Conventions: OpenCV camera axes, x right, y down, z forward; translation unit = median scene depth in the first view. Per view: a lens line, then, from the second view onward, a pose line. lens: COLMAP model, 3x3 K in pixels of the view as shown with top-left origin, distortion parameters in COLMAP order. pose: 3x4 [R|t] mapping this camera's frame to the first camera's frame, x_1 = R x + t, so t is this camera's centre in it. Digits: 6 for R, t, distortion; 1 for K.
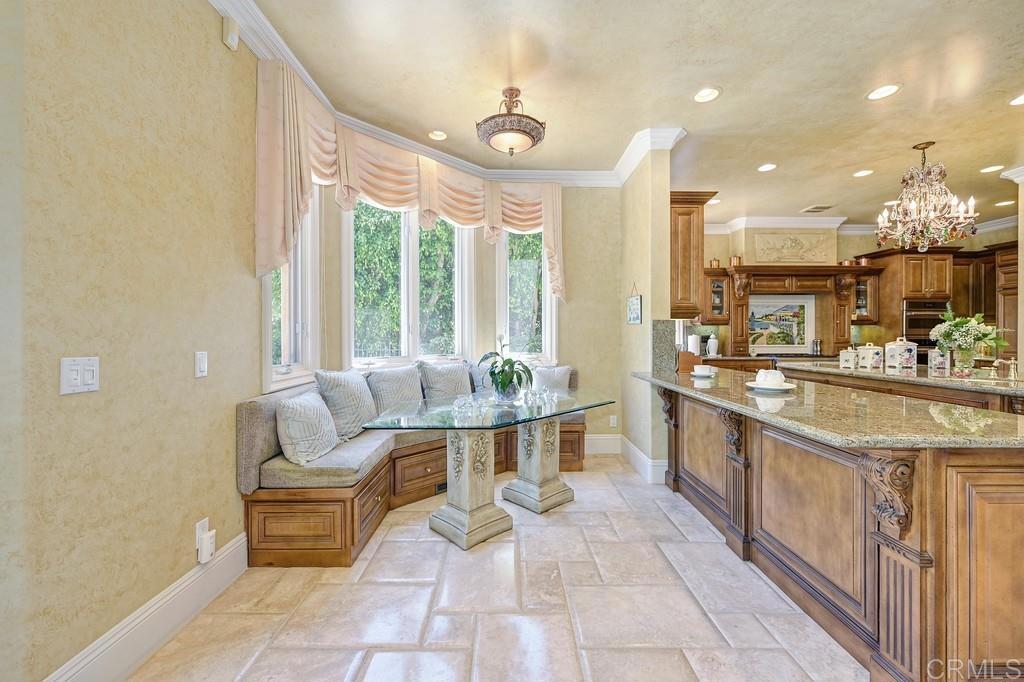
lens RADIAL K [[404.8, 0, 516.6], [0, 404.8, 334.8], [0, 0, 1]] dist [-0.001124, -0.000253]
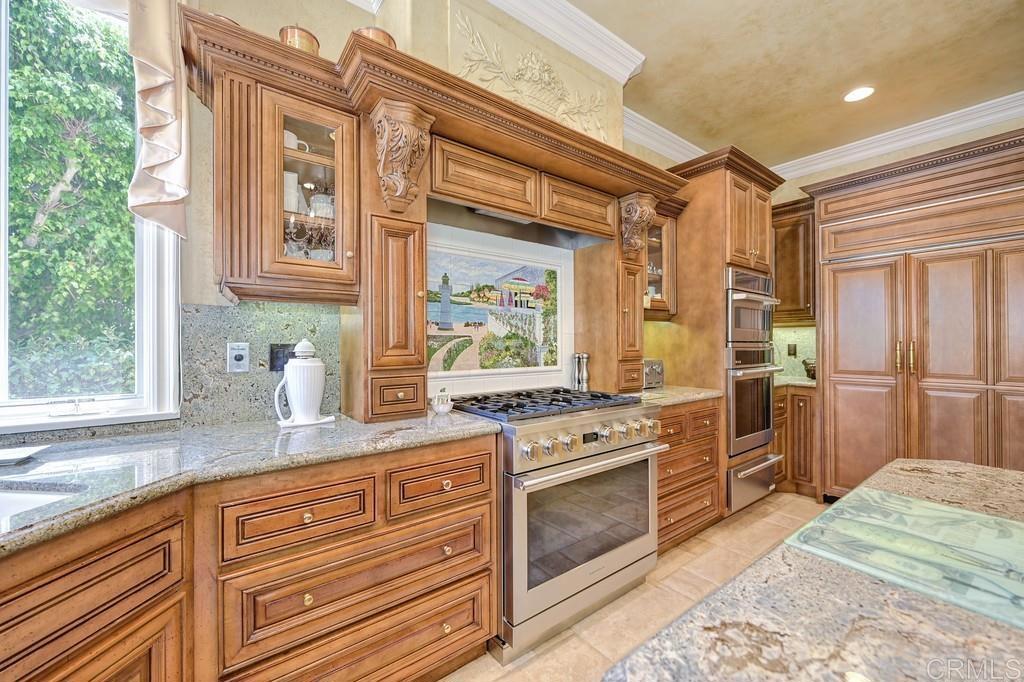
lens RADIAL K [[404.8, 0, 512.9], [0, 404.8, 339.3], [0, 0, 1]] dist [-0.001124, -0.000253]
pose [[0.802483, 0.003350, 0.596666, 0.451450], [0.003670, 0.999938, -0.010549, 0.001993], [-0.596664, 0.010655, 0.802420, 0.733463]]
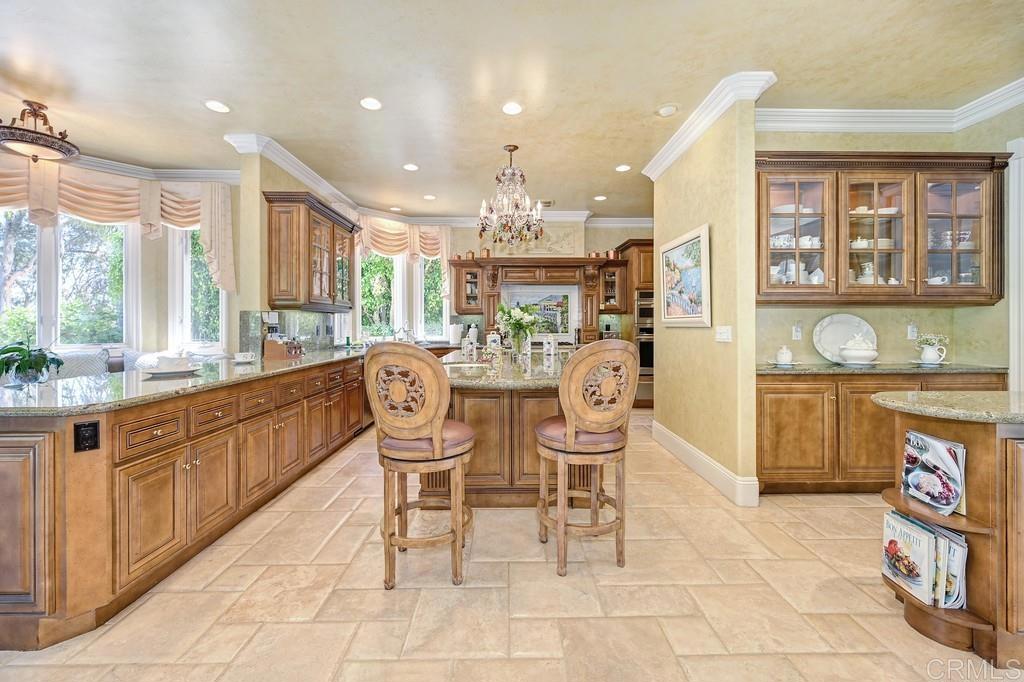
lens RADIAL K [[404.8, 0, 508.3], [0, 404.8, 322.9], [0, 0, 1]] dist [-0.001124, -0.000253]
pose [[0.999951, -0.003240, 0.009368, 0.583373], [0.003259, 0.999993, -0.002045, -0.000190], [-0.009362, 0.002075, 0.999954, -0.047238]]
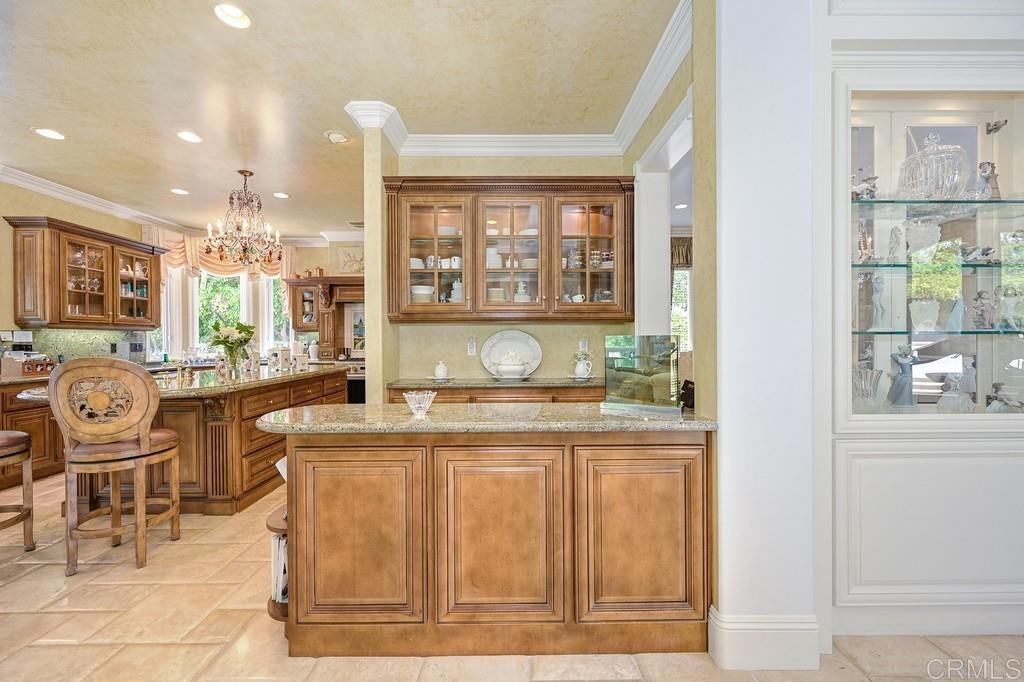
lens RADIAL K [[404.8, 0, 502.4], [0, 404.8, 335.8], [0, 0, 1]] dist [-0.001124, -0.000253]
pose [[0.999959, -0.008758, 0.002407, 1.014404], [0.008778, 0.999926, -0.008469, 0.000230], [-0.002333, 0.008490, 0.999961, -0.074704]]
